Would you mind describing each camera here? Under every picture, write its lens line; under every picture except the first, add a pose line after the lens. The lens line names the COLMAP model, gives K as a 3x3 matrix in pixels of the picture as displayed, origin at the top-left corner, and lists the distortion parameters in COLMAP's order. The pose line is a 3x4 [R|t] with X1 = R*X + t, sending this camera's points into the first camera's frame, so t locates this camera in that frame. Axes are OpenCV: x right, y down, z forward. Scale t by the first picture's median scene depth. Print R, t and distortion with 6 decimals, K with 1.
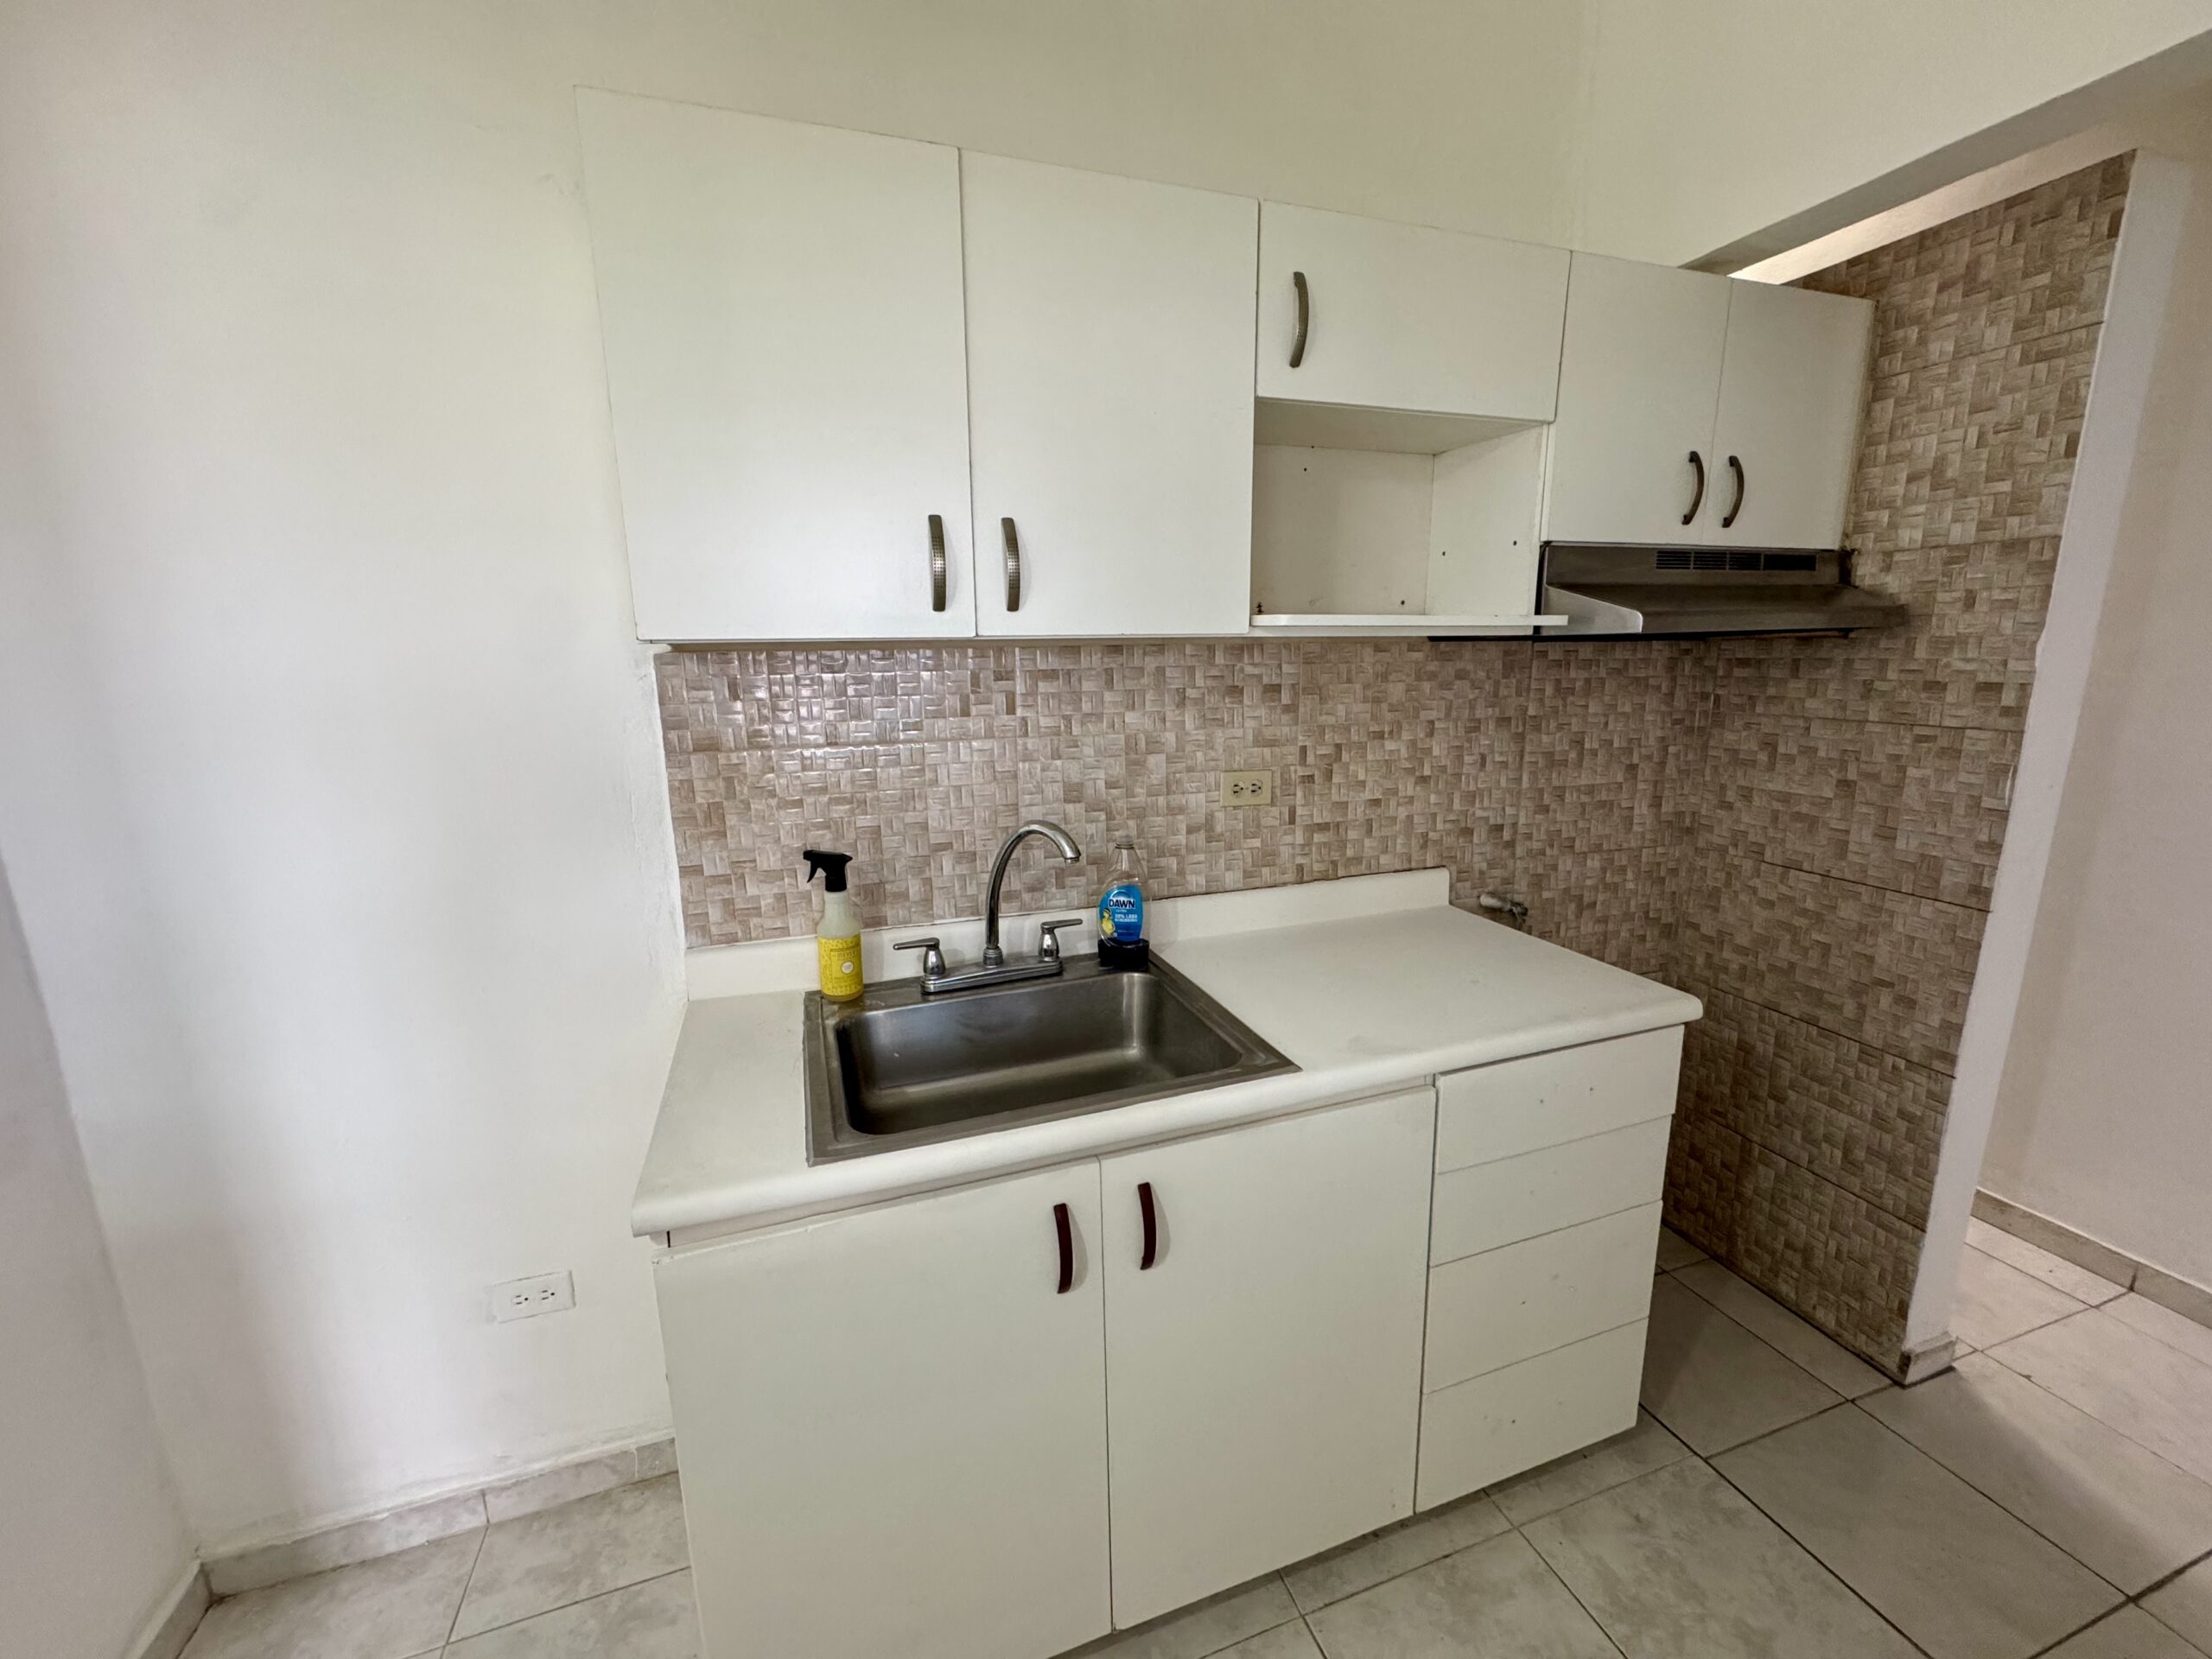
lens RADIAL K [[888.0, 0, 1107.1], [0, 888.0, 826.7], [0, 0, 1]] dist [-0.001902, -0.000094]
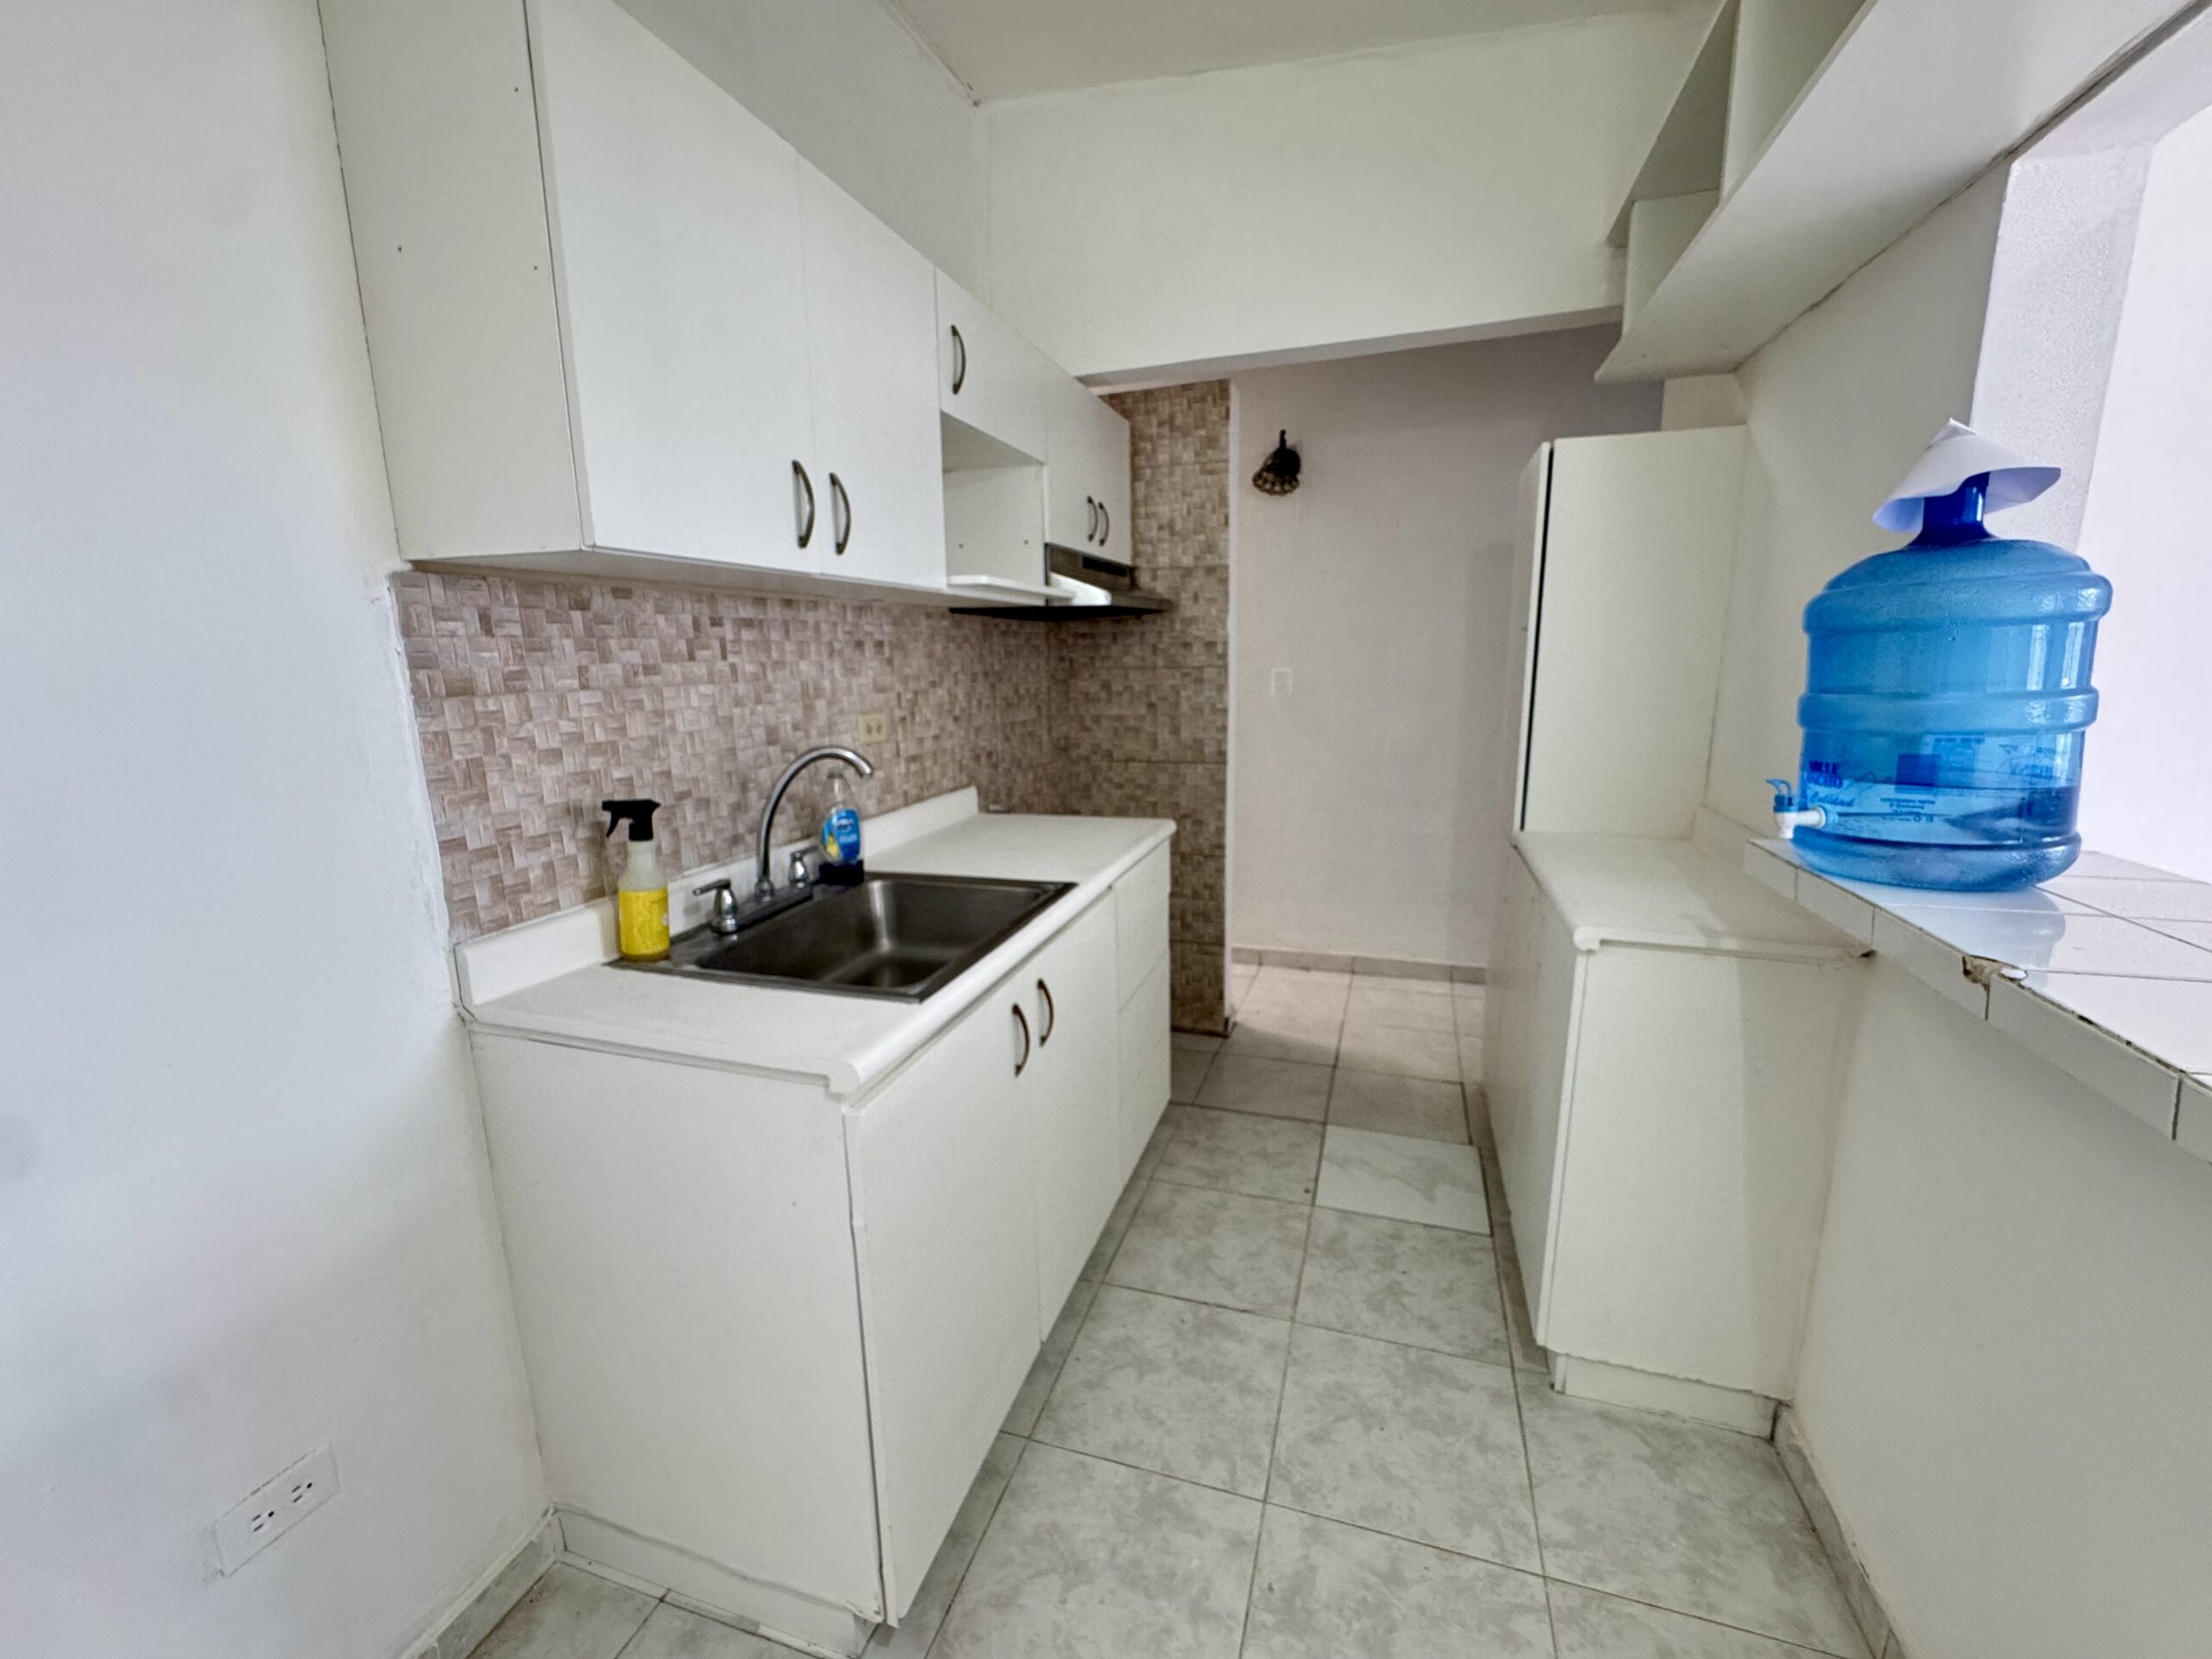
lens RADIAL K [[900.9, 0, 1098.7], [0, 900.9, 827.9], [0, 0, 1]] dist [-0.010077, -0.000273]
pose [[0.608725, -0.147303, 0.779587, -0.664971], [0.166261, 0.984479, 0.056196, 0.076454], [-0.775765, 0.095407, 0.623768, 0.029834]]
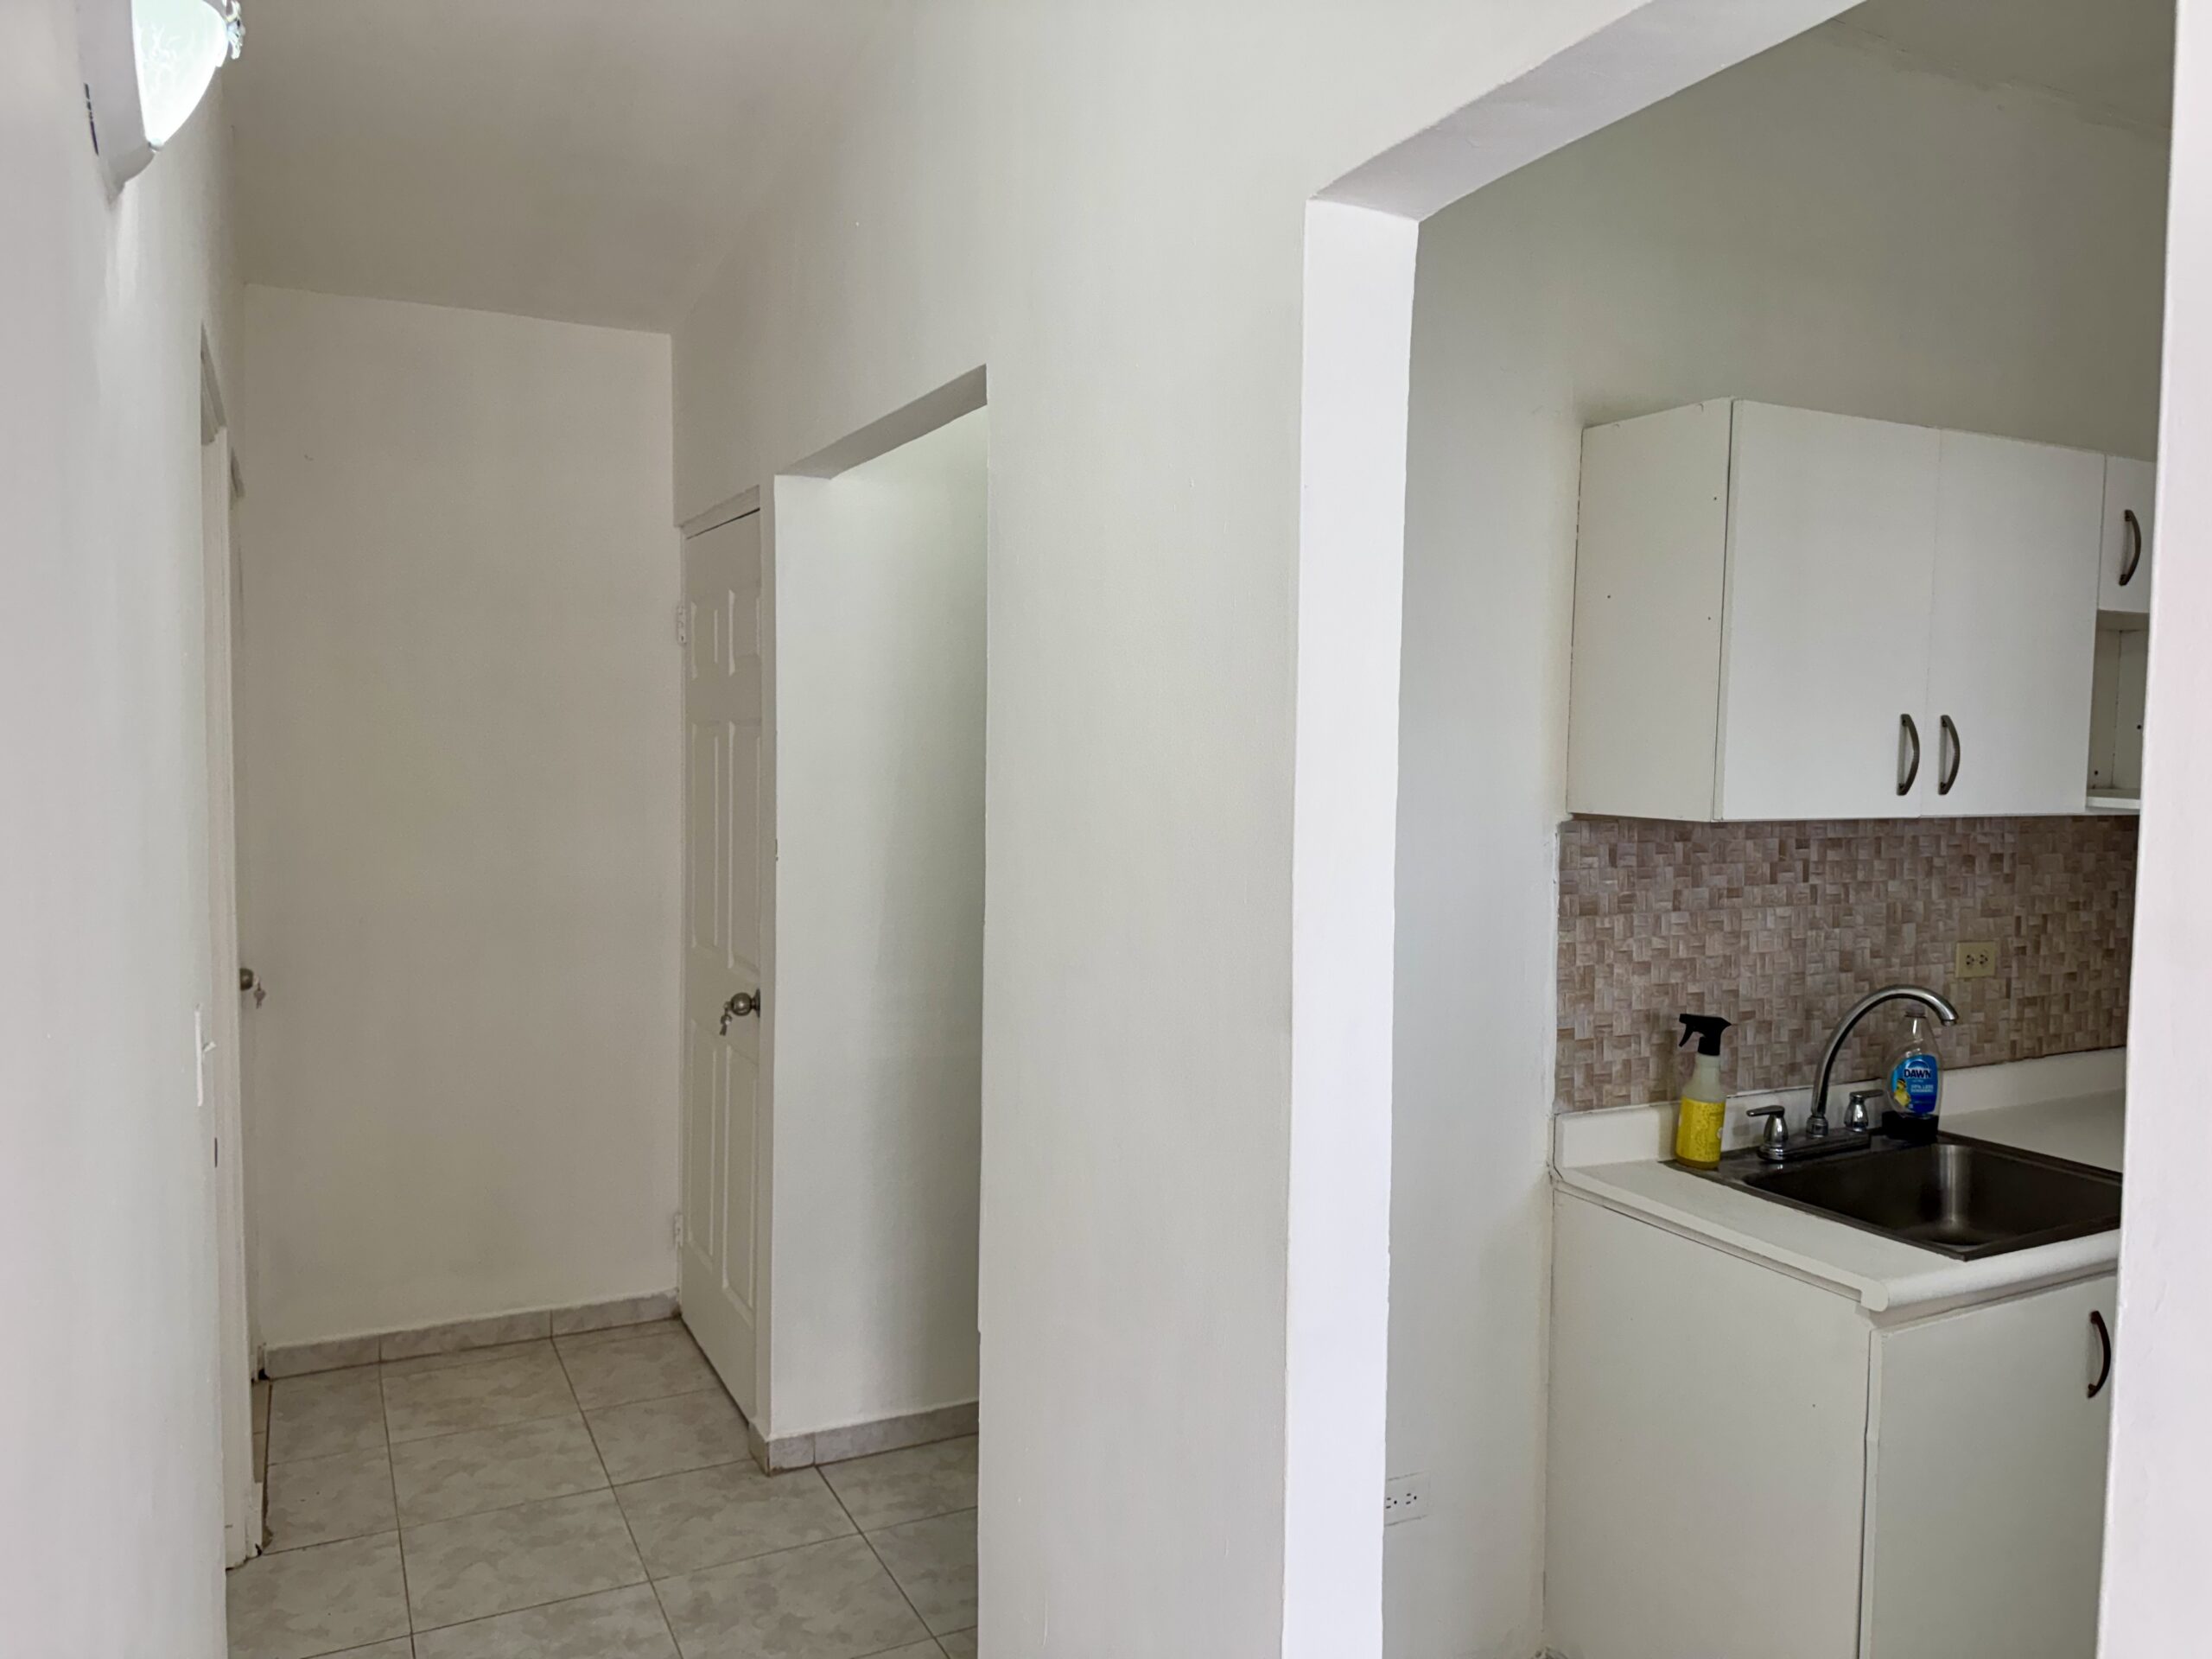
lens RADIAL K [[1567.9, 0, 1106.0], [0, 1567.9, 829.5], [0, 0, 1]] dist [0.040434, -0.075443]
pose [[0.991367, 0.018530, 0.129801, -1.085813], [-0.000045, 0.990011, -0.140987, 0.063325], [-0.131117, 0.139764, 0.981465, -0.626433]]
